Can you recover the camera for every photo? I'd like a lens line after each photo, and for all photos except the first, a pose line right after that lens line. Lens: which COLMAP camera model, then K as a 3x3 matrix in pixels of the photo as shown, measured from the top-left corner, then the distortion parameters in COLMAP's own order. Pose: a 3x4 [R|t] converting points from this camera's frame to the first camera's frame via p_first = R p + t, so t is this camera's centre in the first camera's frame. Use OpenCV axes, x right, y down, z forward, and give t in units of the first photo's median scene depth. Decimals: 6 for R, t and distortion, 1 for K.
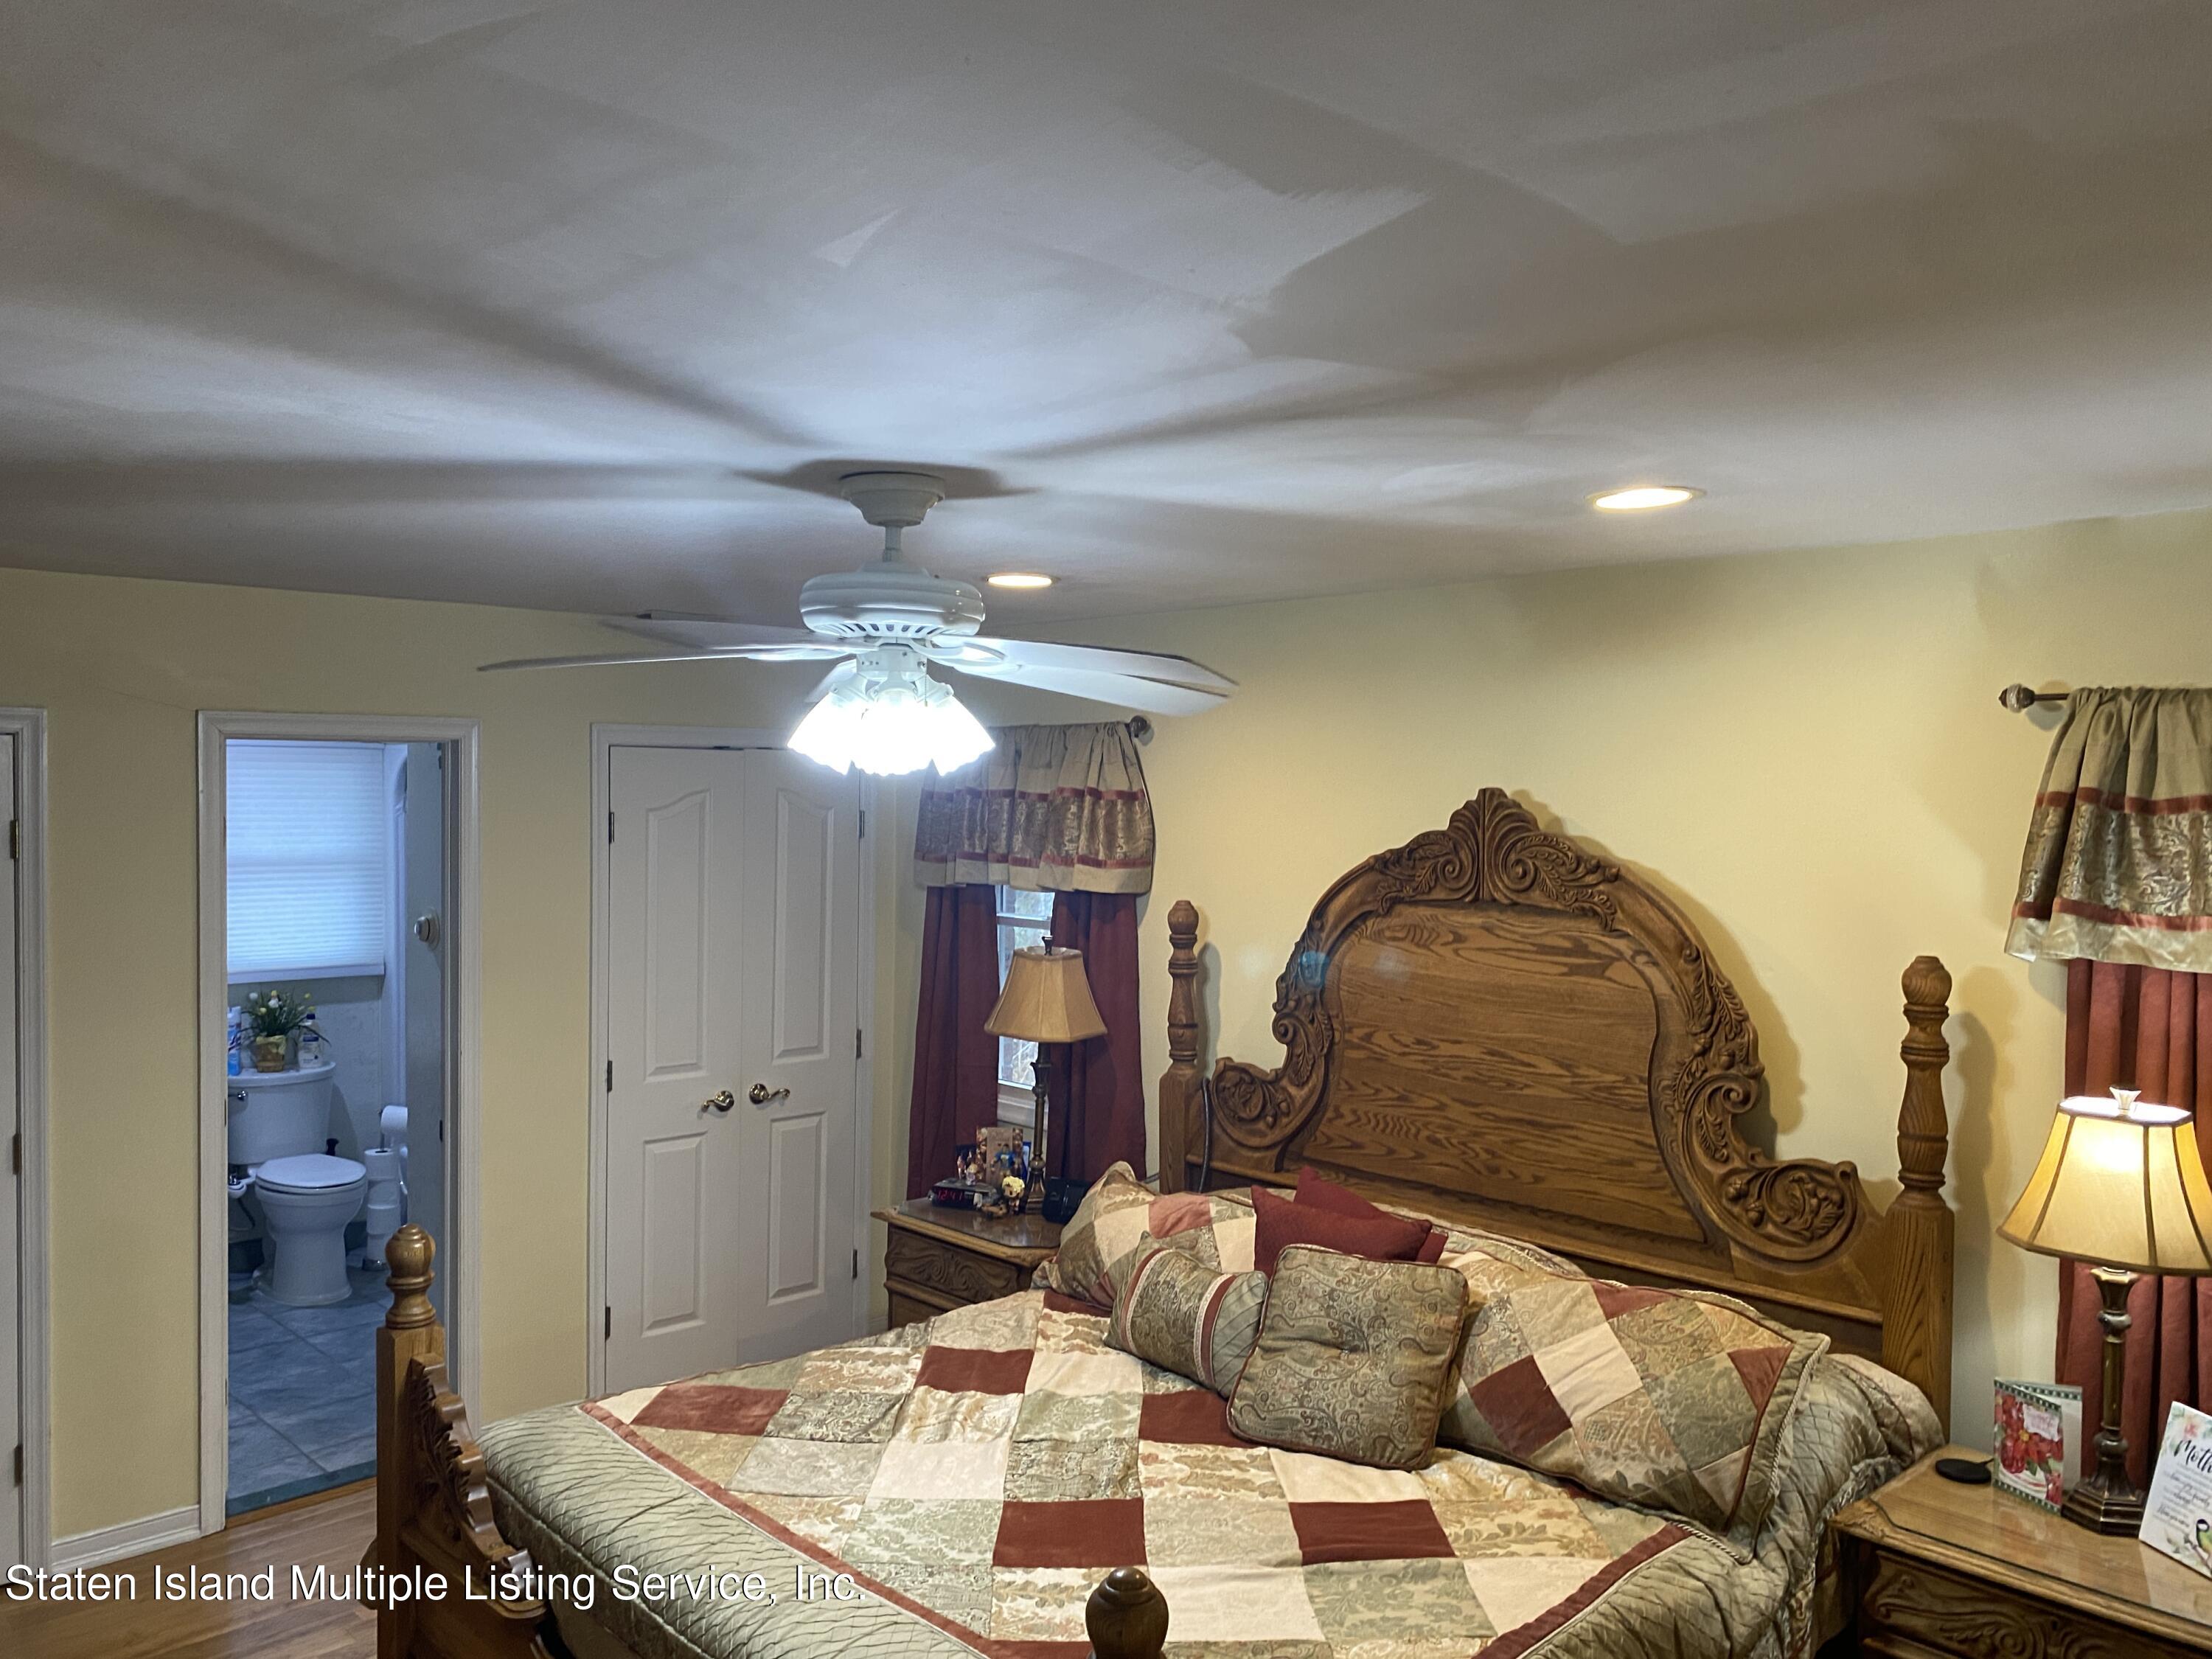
lens RADIAL K [[1658.4, 0, 1082.9], [0, 1658.4, 772.4], [0, 0, 1]] dist [0.018290, -0.029272]
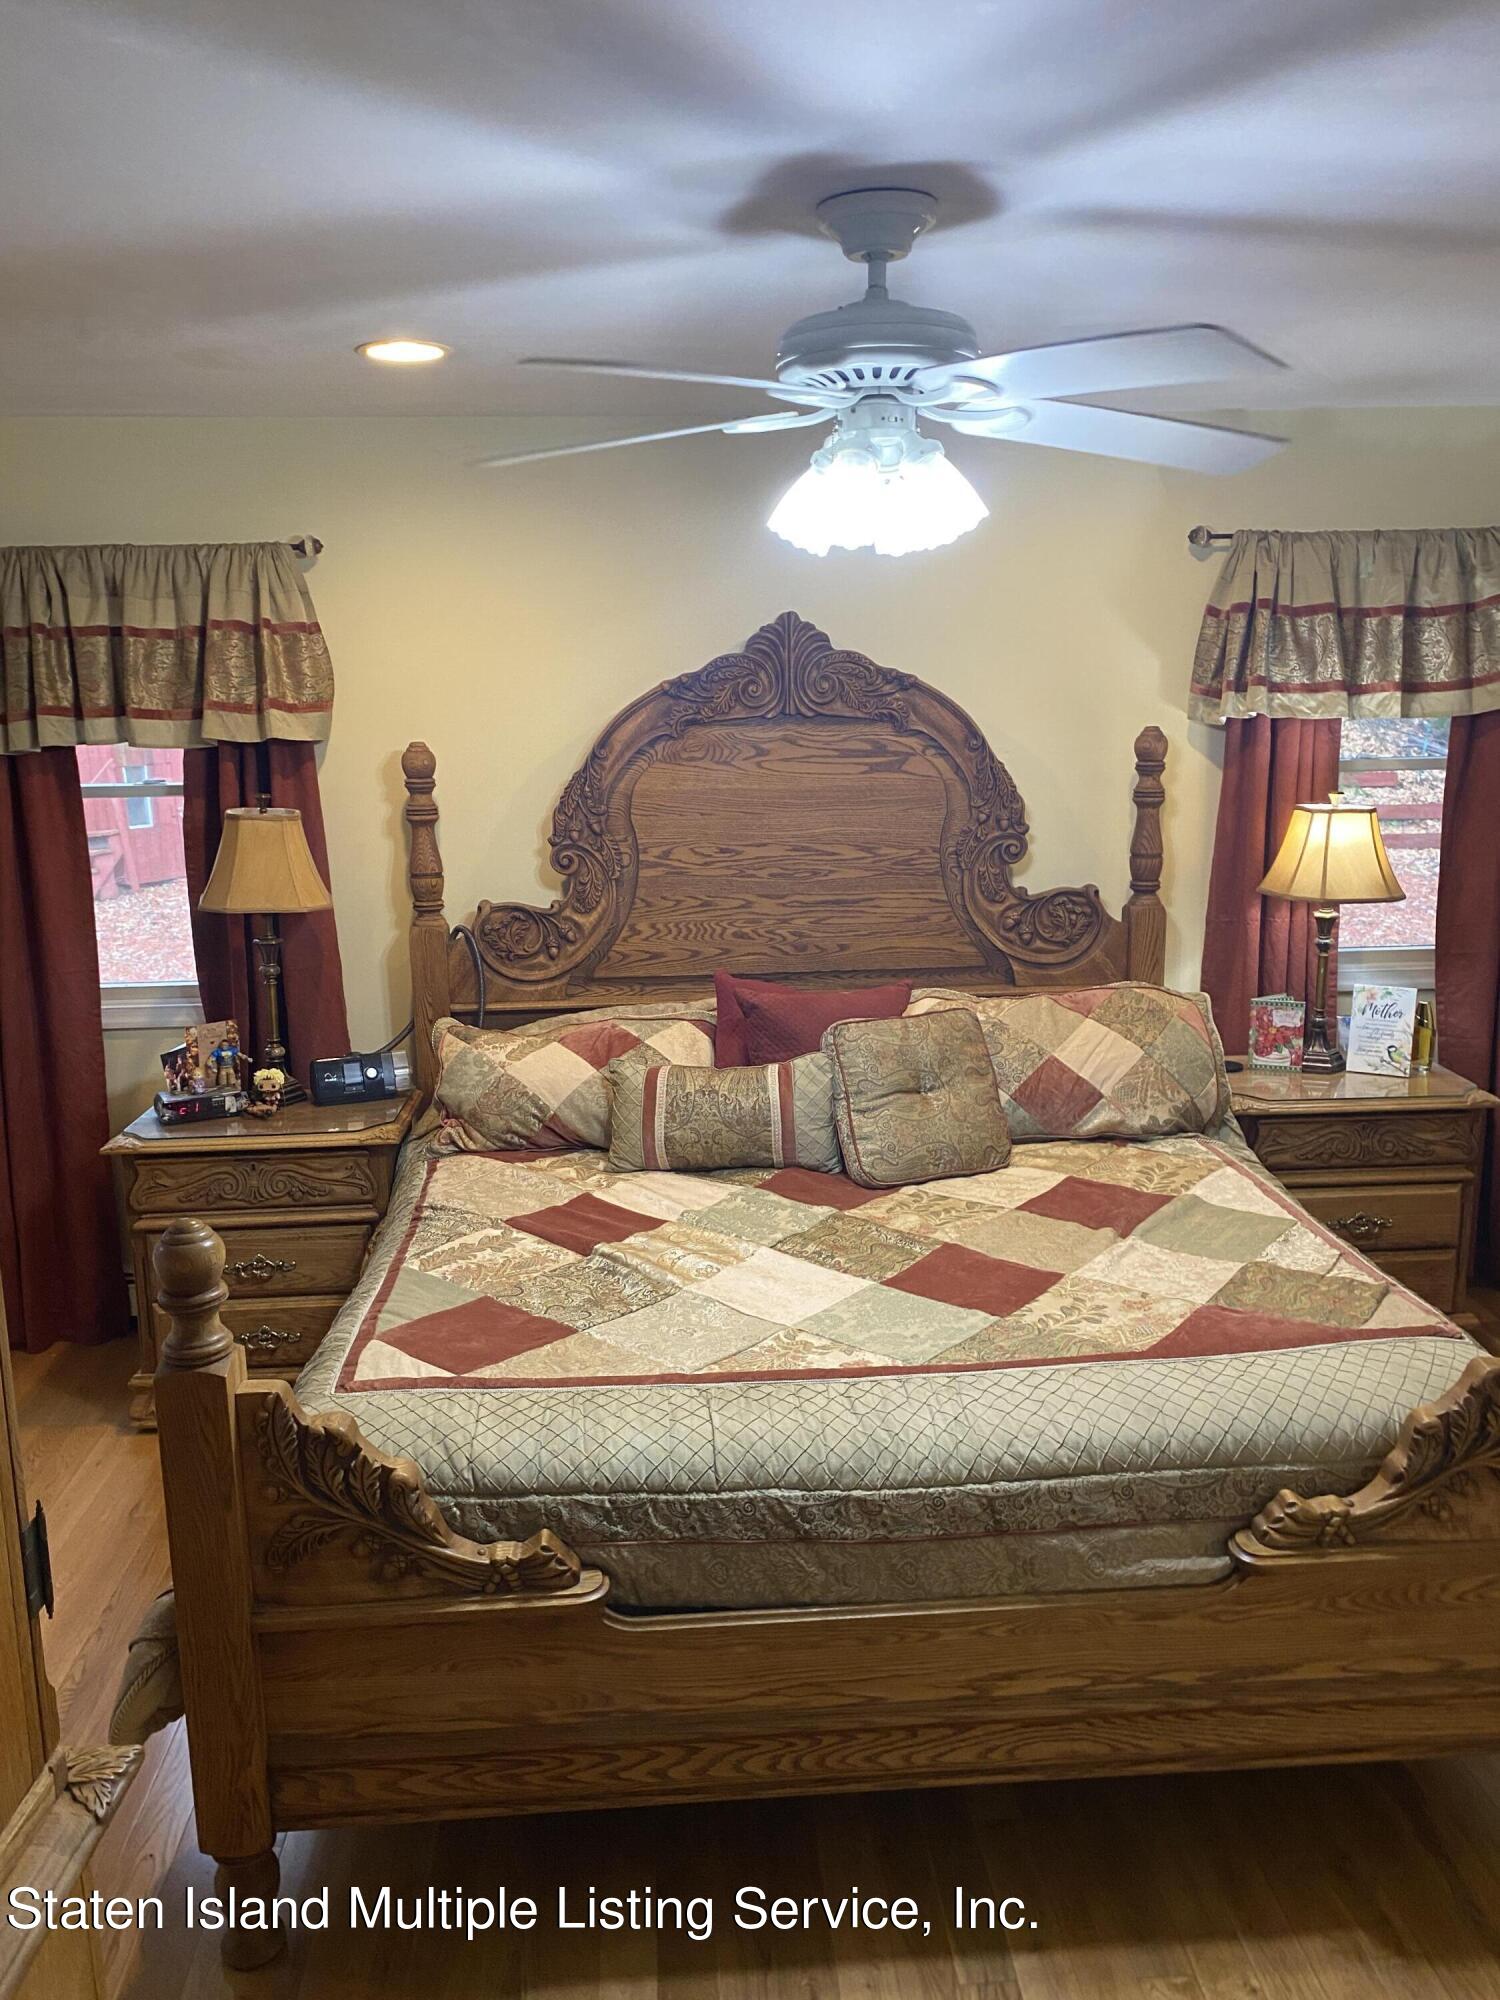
lens RADIAL K [[1499.5, 0, 734.2], [0, 1499.5, 942.1], [0, 0, 1]] dist [0.018290, -0.029272]
pose [[0.654568, -0.150040, 0.740964, -0.559698], [0.021043, 0.983344, 0.180531, 0.044487], [-0.755710, -0.102578, 0.646823, 0.358730]]
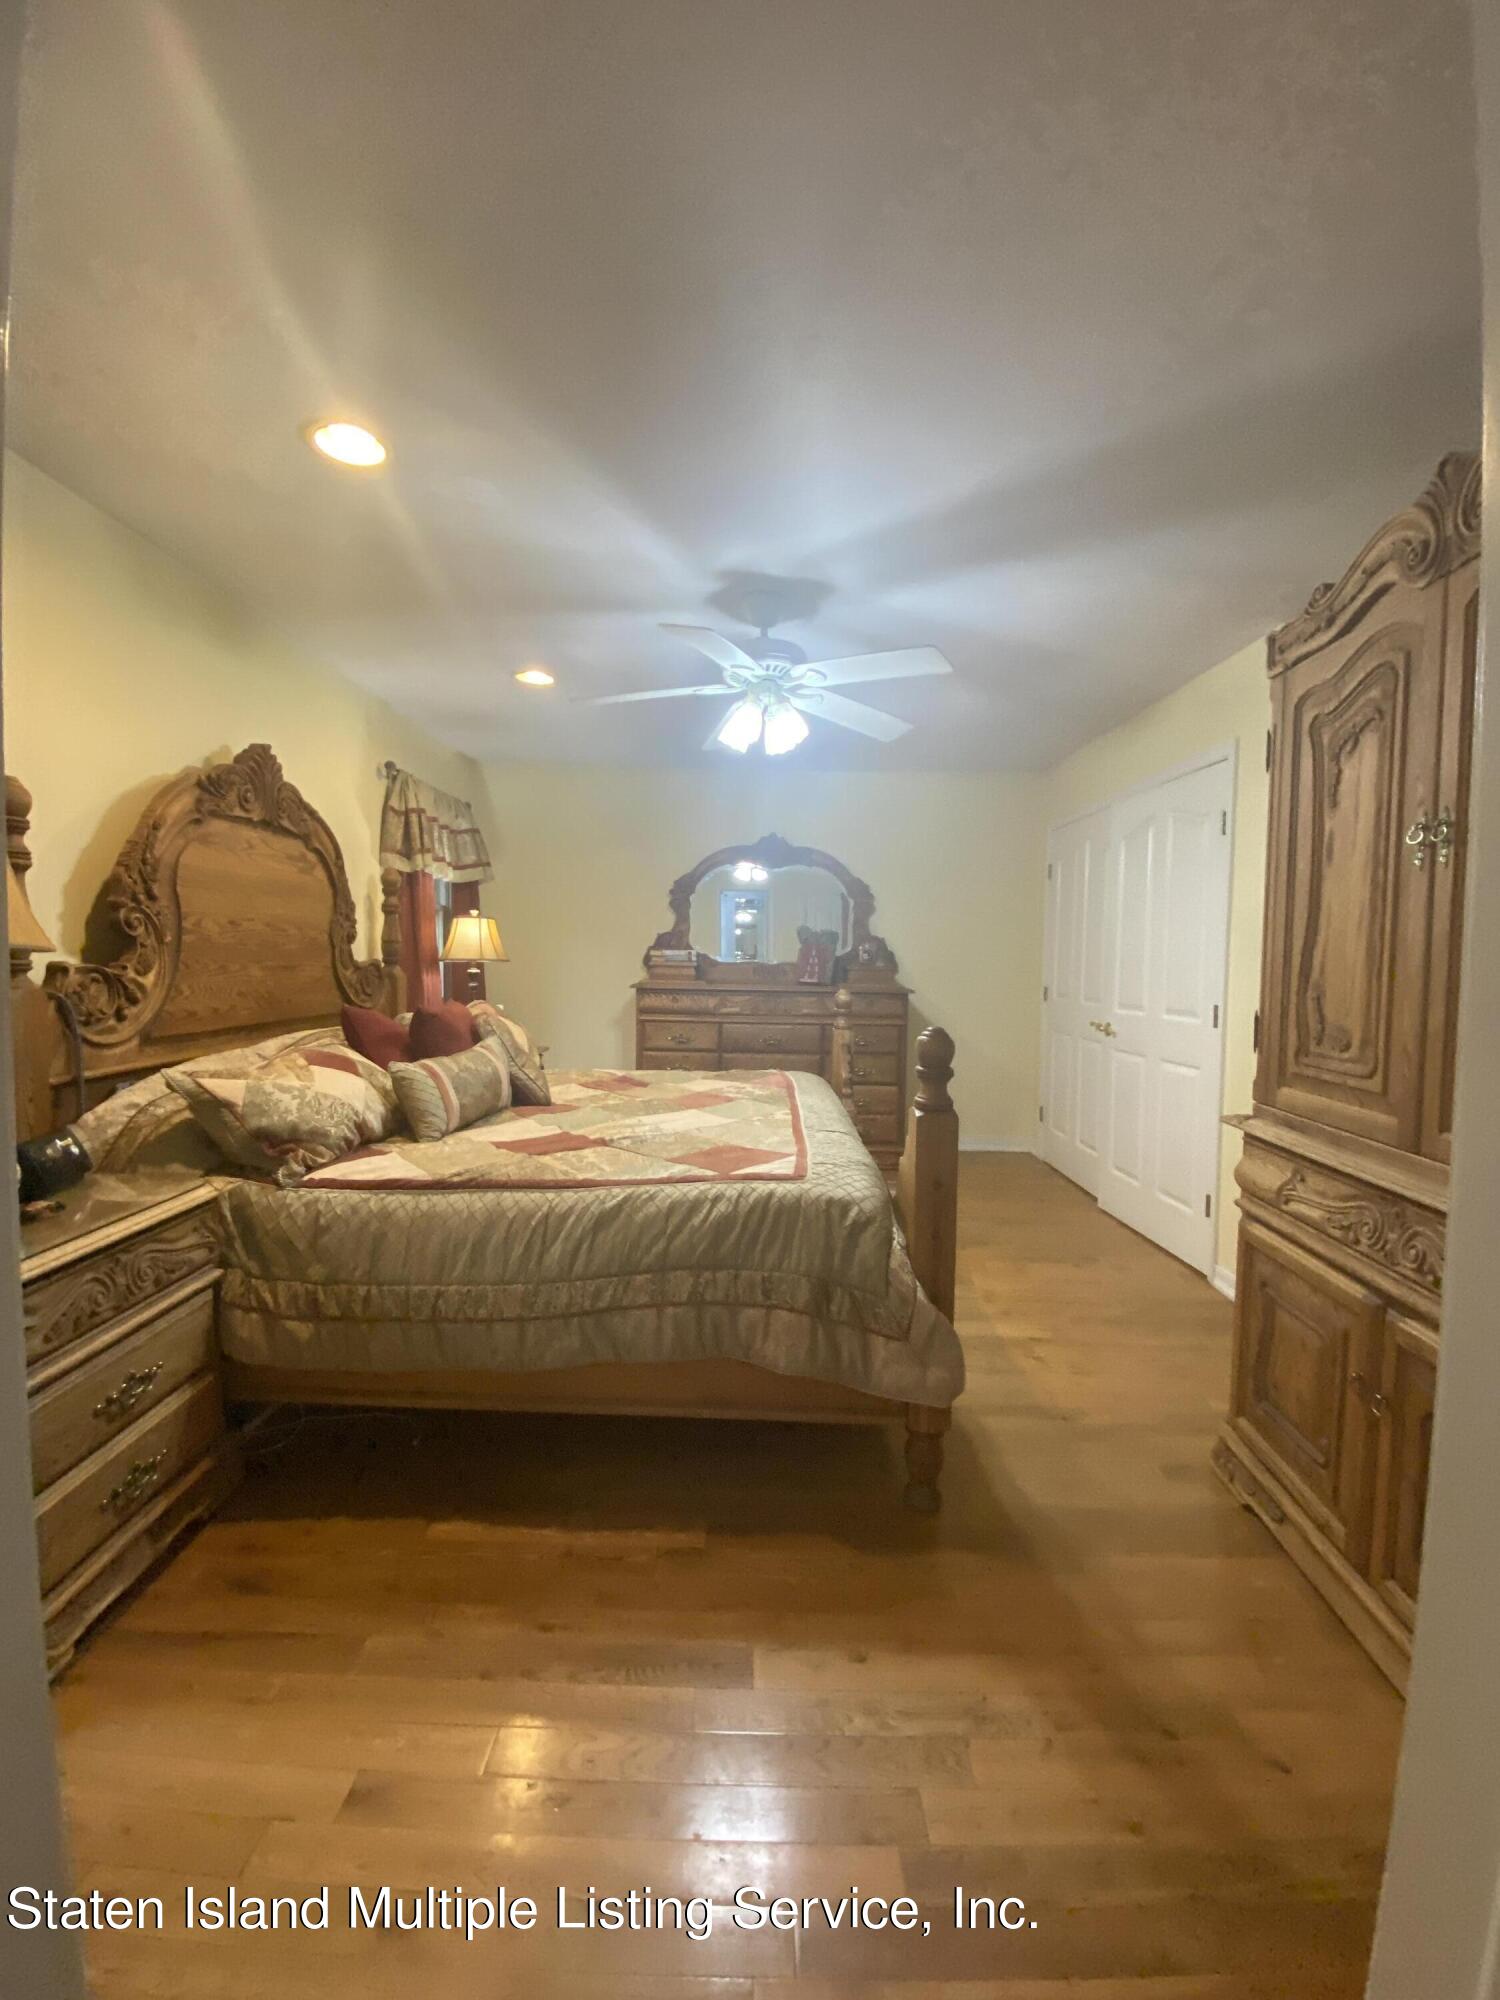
lens RADIAL K [[794.1, 0, 747.9], [0, 794.1, 988.7], [0, 0, 1]] dist [0.013223, -0.000729]
pose [[-0.719268, -0.050186, 0.692917, -0.562433], [-0.025708, 0.998627, 0.045642, 0.182247], [-0.694256, 0.015016, -0.719571, 1.221009]]
